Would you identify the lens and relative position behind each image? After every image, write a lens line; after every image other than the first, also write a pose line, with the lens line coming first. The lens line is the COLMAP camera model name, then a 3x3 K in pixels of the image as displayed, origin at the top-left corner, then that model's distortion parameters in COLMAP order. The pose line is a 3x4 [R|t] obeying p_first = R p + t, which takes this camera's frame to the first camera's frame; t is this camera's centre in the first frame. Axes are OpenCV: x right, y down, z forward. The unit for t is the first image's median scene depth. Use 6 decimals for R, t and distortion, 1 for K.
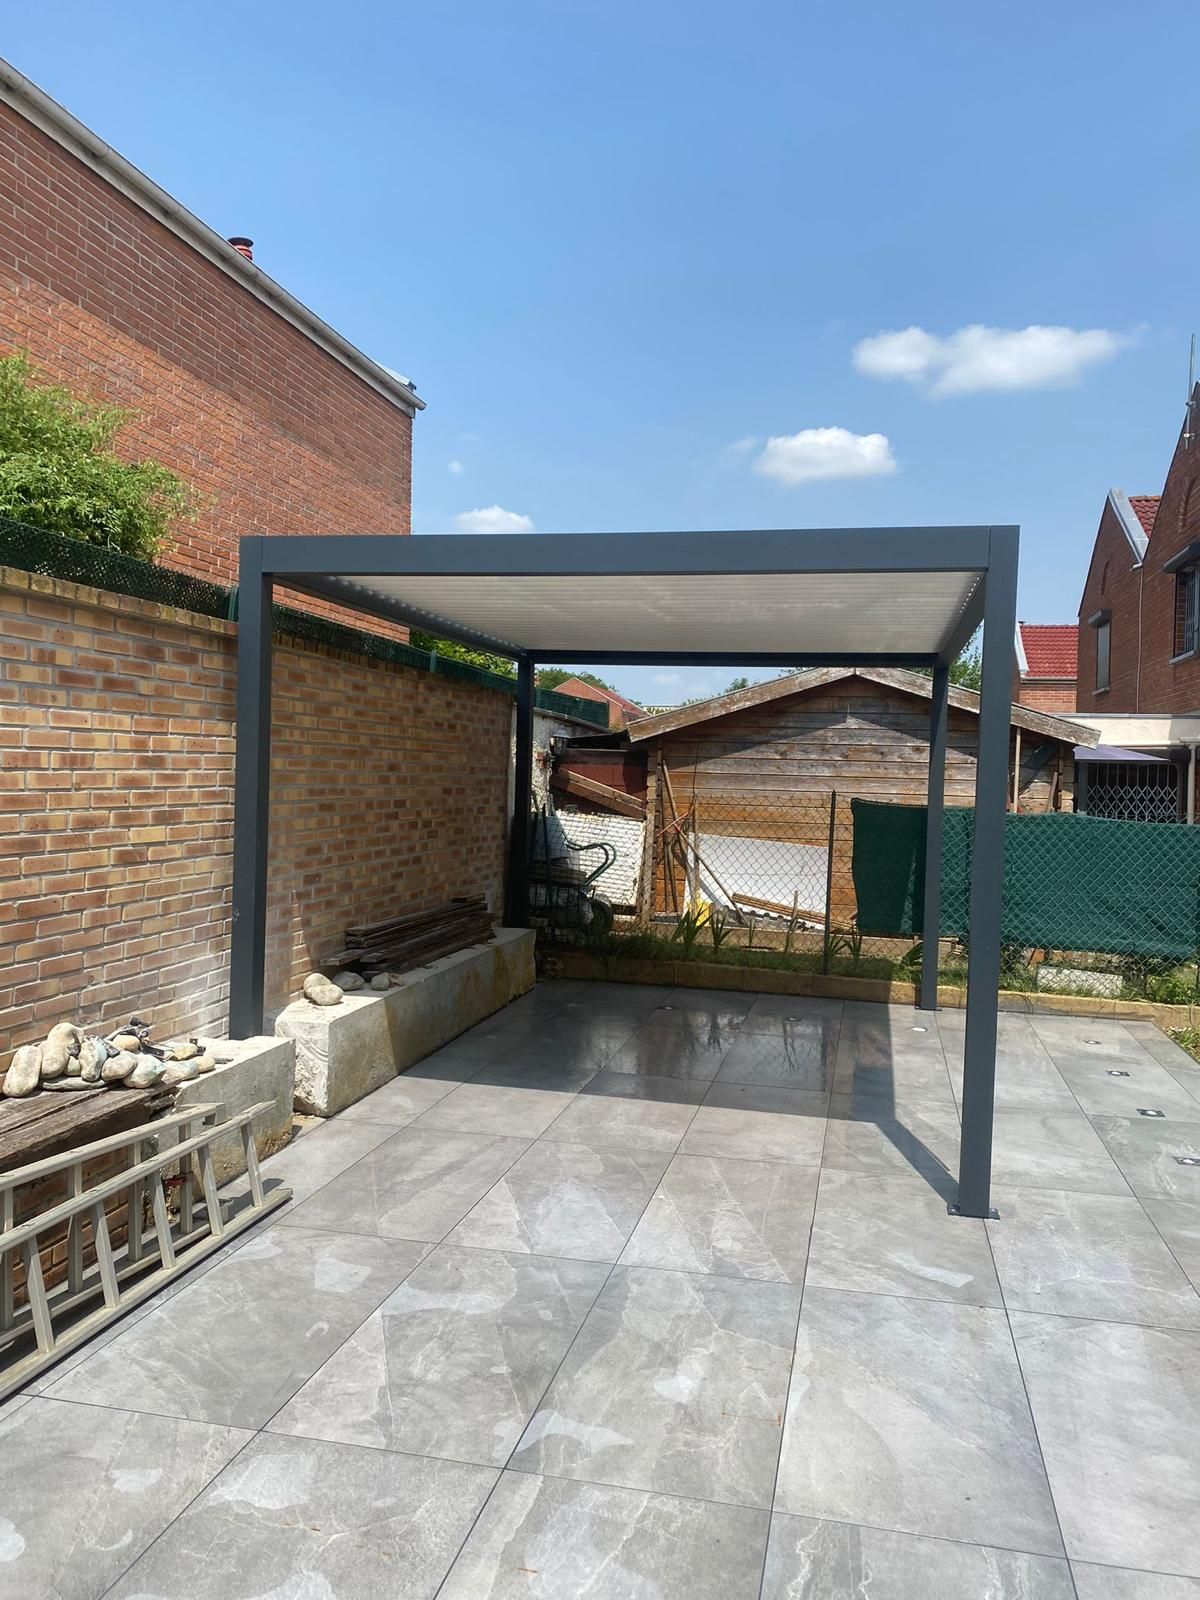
lens RADIAL K [[1102.8, 0, 600.0], [0, 1102.8, 800.0], [0, 0, 1]] dist [0.089958, -0.082012]
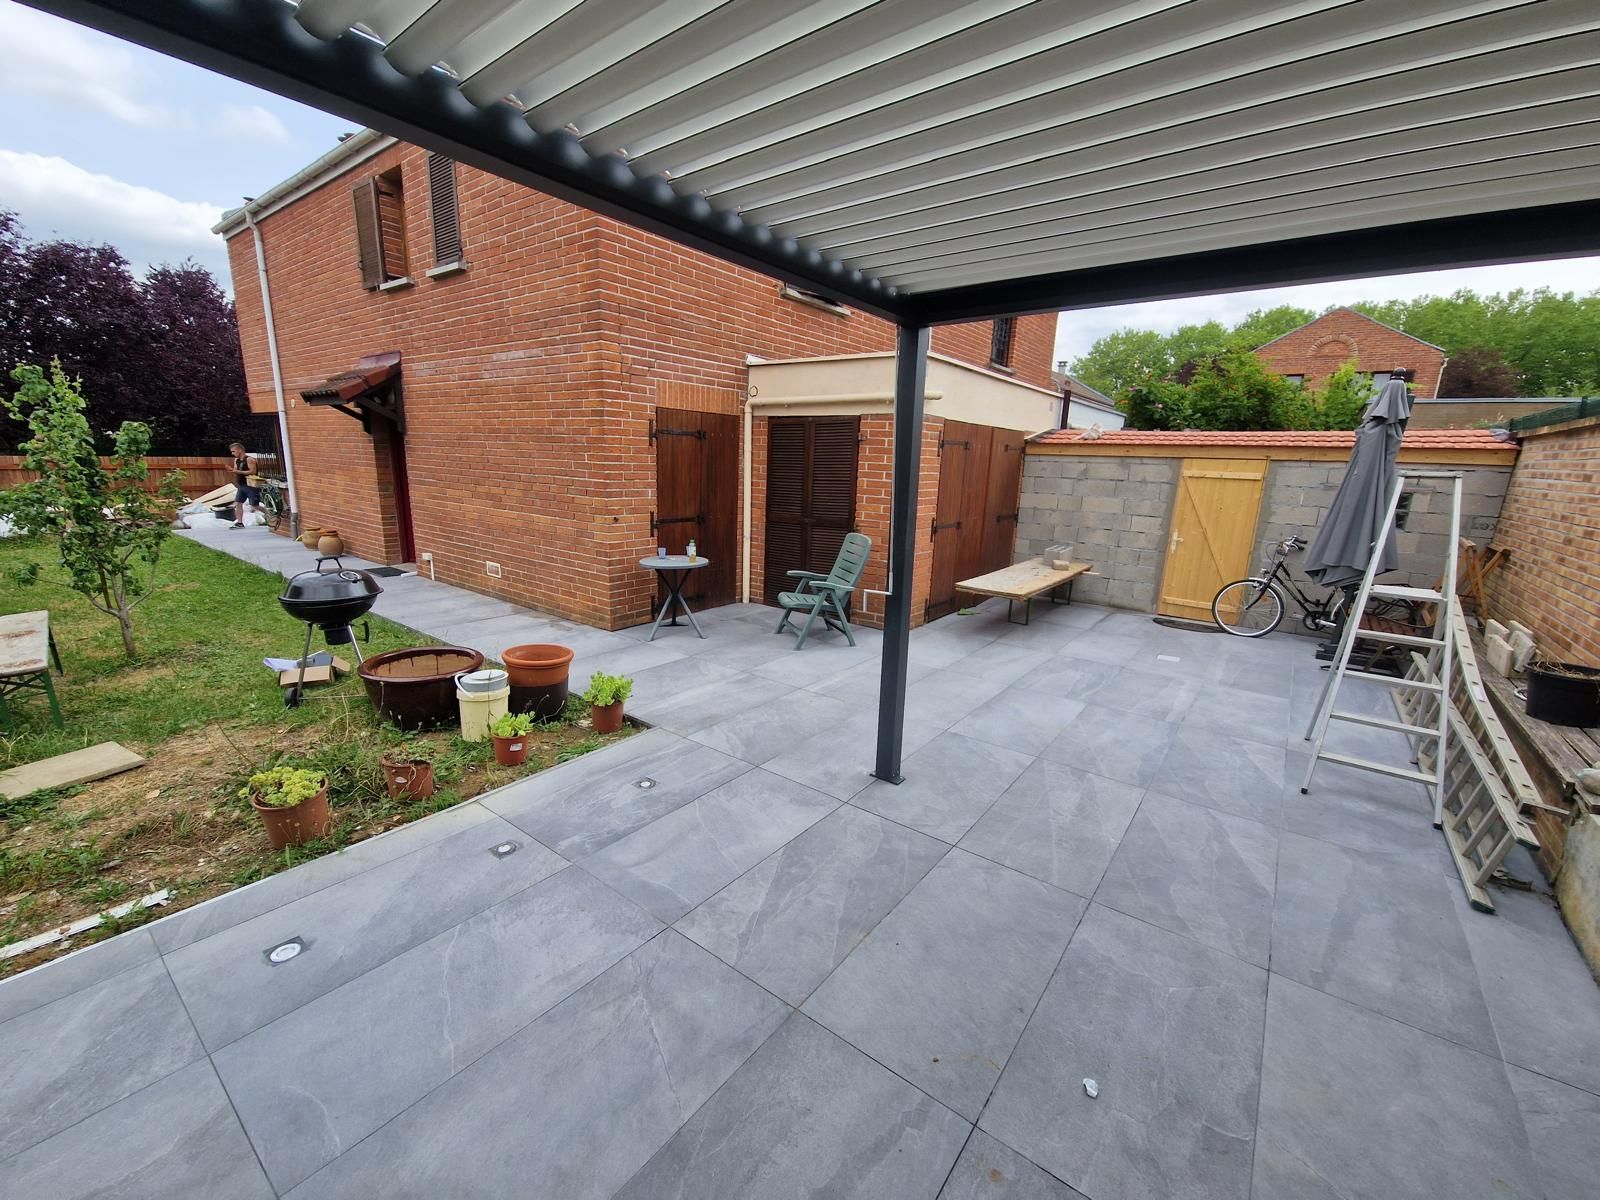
lens RADIAL K [[646.1, 0, 833.2], [0, 646.1, 600.6], [0, 0, 1]] dist [-0.000019, -0.000028]
pose [[-0.924088, -0.143709, 0.354132, 0.125212], [-0.053212, 0.965965, 0.253142, -0.070374], [-0.378458, 0.215081, -0.900283, 1.700310]]
